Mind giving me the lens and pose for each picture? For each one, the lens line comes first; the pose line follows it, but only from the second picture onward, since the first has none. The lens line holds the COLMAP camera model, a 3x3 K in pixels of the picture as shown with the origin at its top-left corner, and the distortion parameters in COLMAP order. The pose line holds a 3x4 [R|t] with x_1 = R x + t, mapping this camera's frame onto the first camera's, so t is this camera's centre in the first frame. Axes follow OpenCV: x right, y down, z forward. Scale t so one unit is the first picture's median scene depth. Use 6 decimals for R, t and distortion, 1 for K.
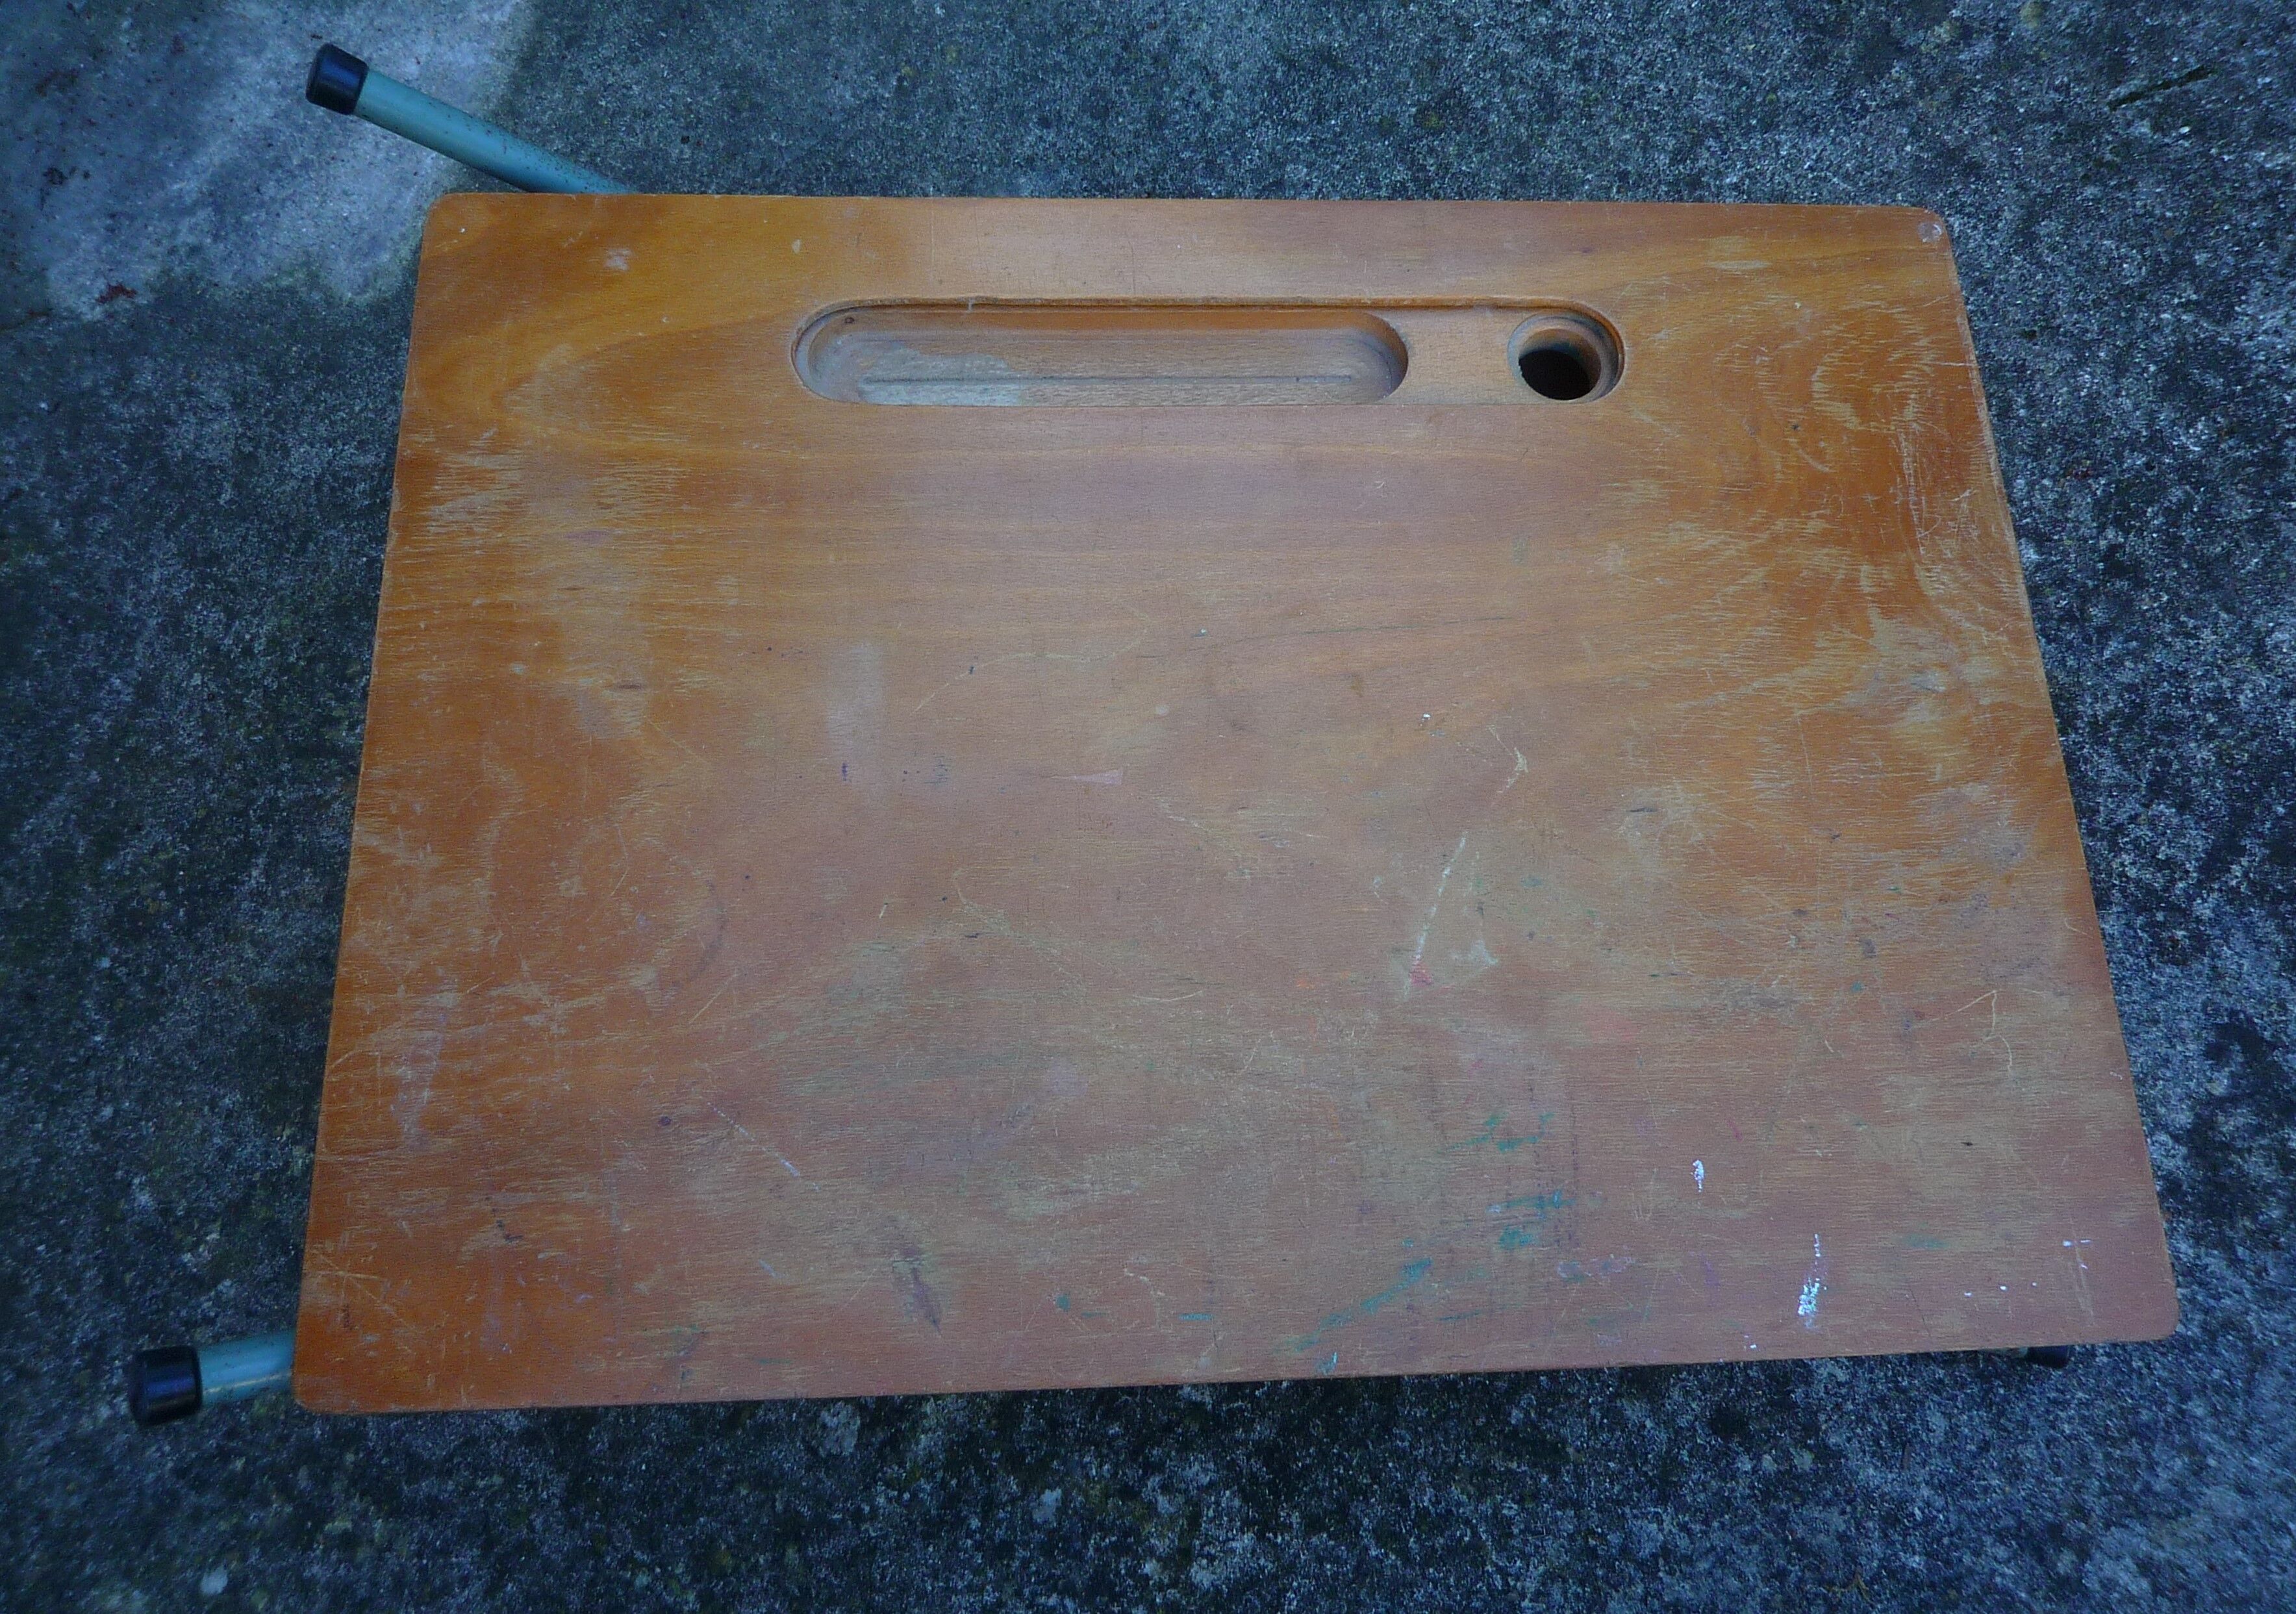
lens RADIAL K [[1741.6, 0, 1148.0], [0, 1741.6, 807.0], [0, 0, 1]] dist [-0.010094, -0.030886]
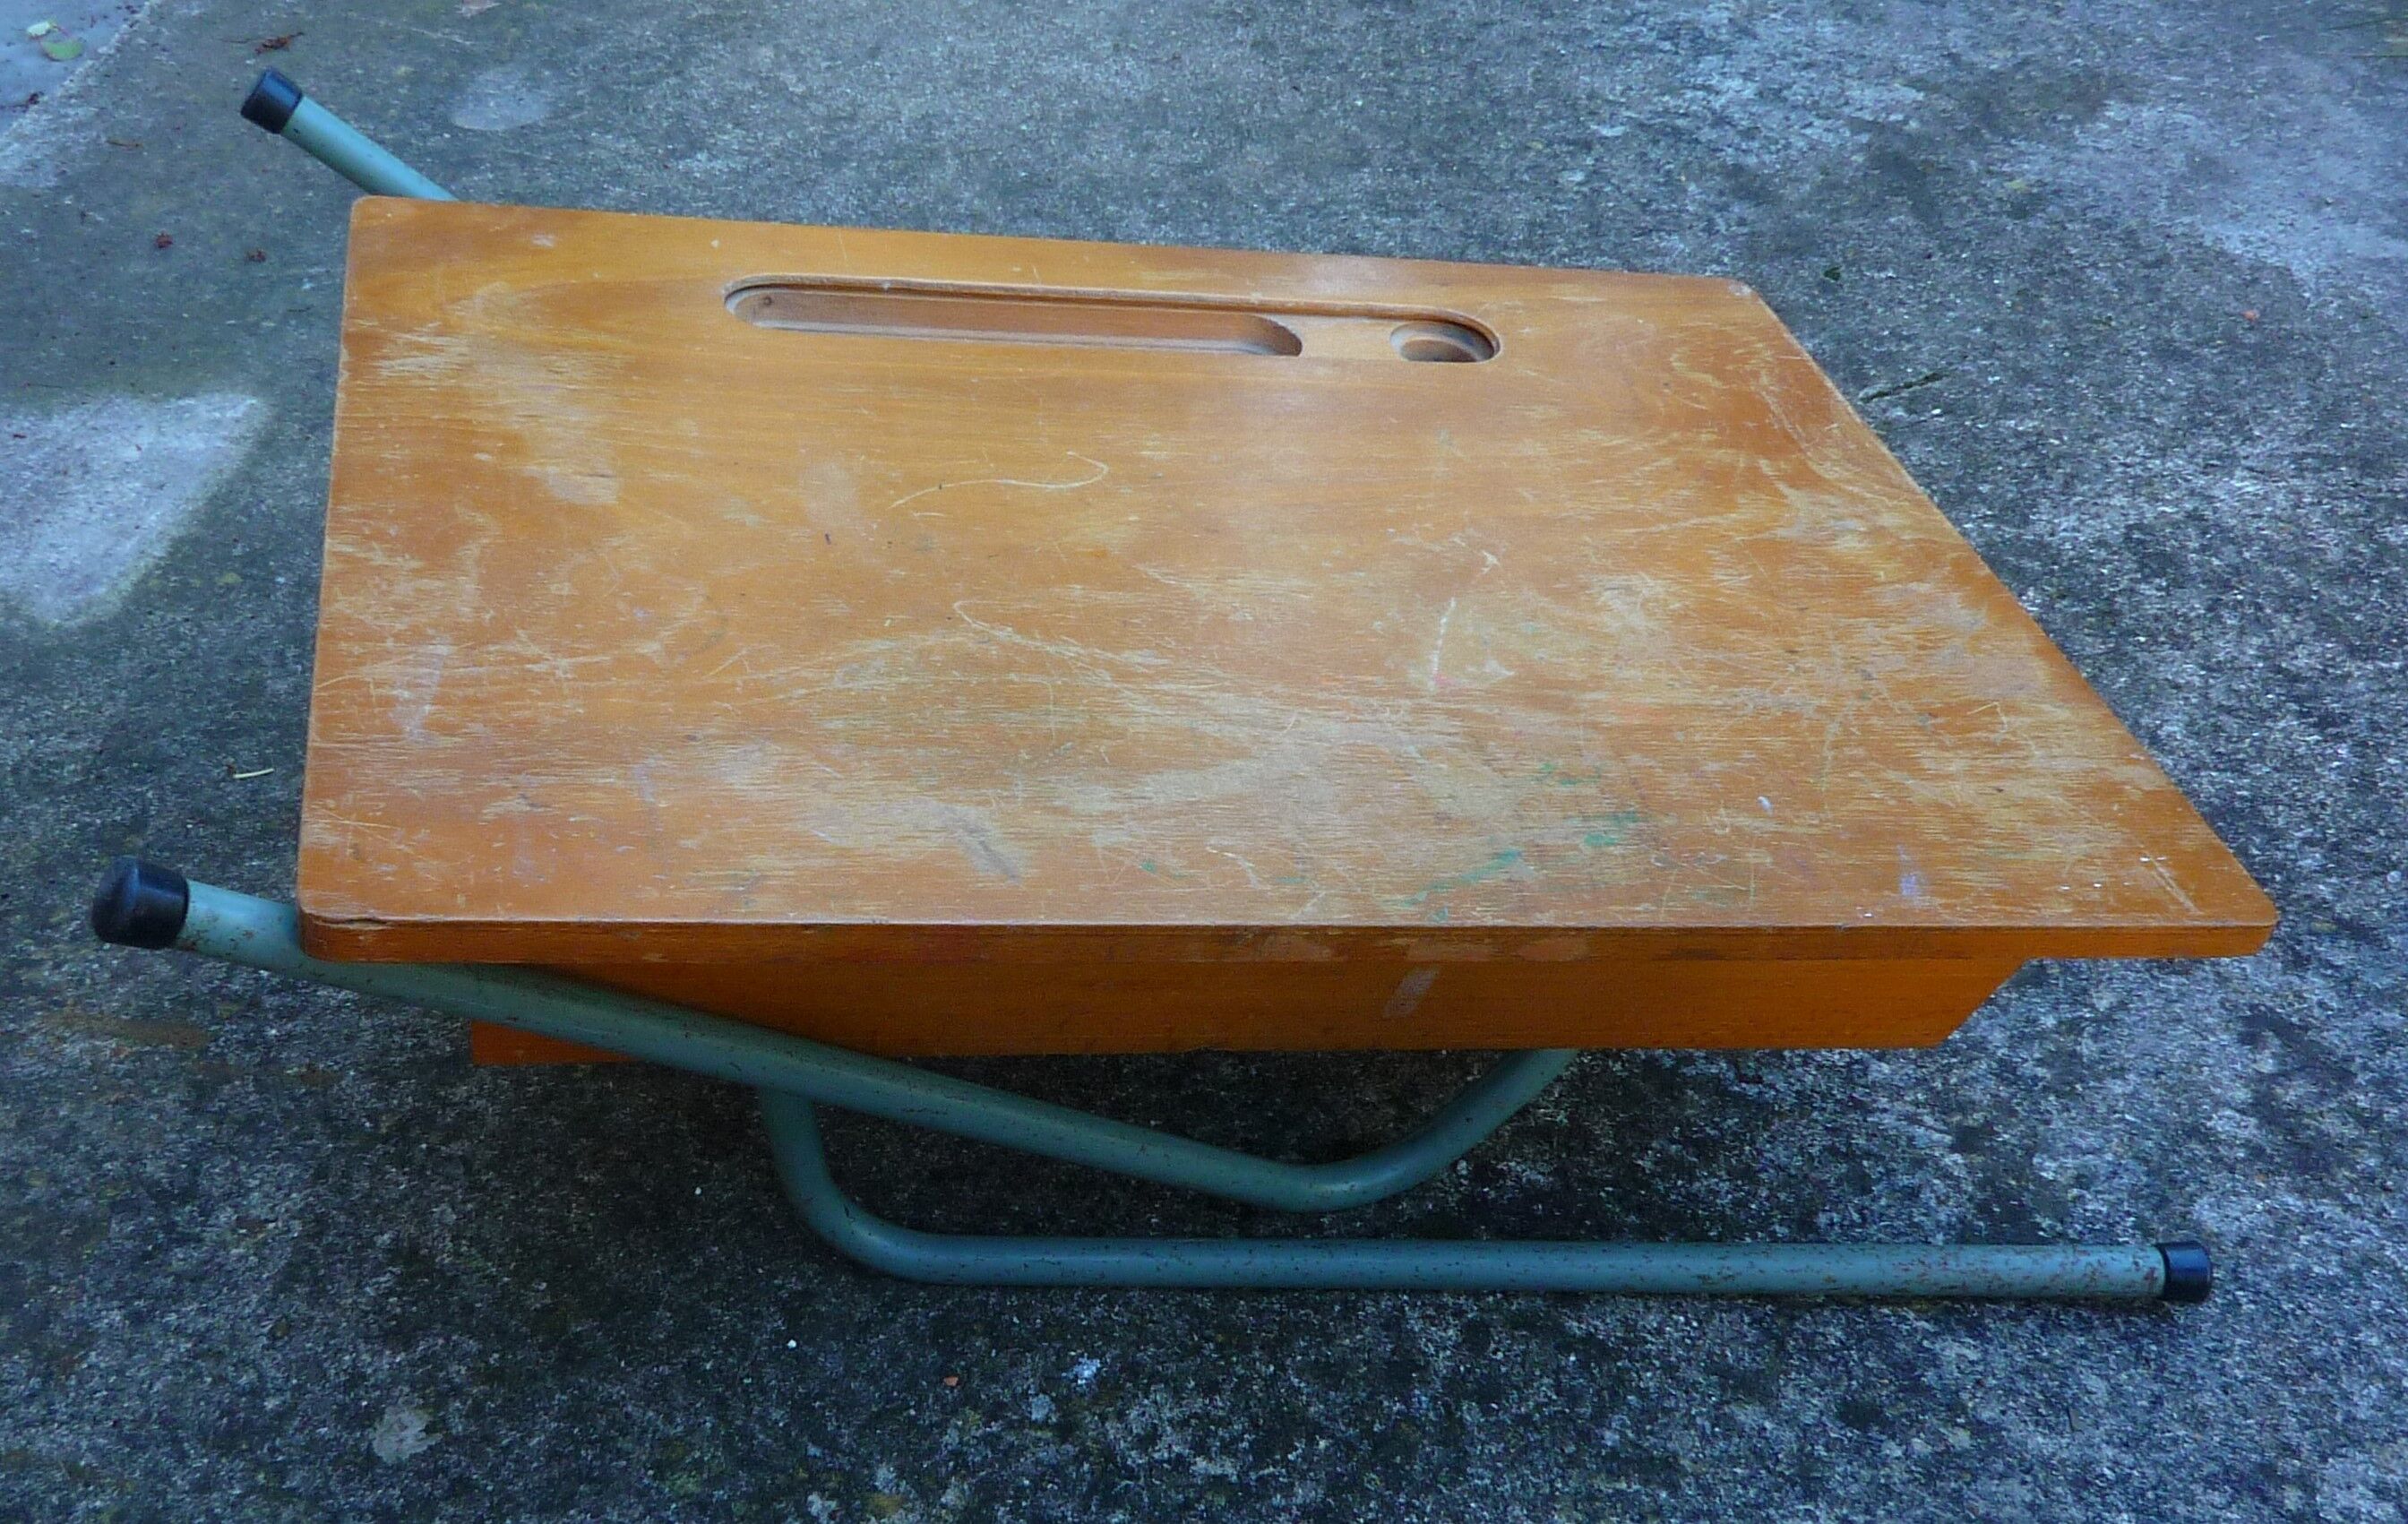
lens RADIAL K [[2395.8, 0, 1024.6], [0, 2395.8, 950.8], [0, 0, 1]] dist [0.021297, -0.098104]
pose [[0.987920, -0.029362, 0.152161, -0.220829], [0.100962, 0.866854, -0.488233, 0.673558], [-0.117565, 0.497697, 0.859346, -0.038179]]
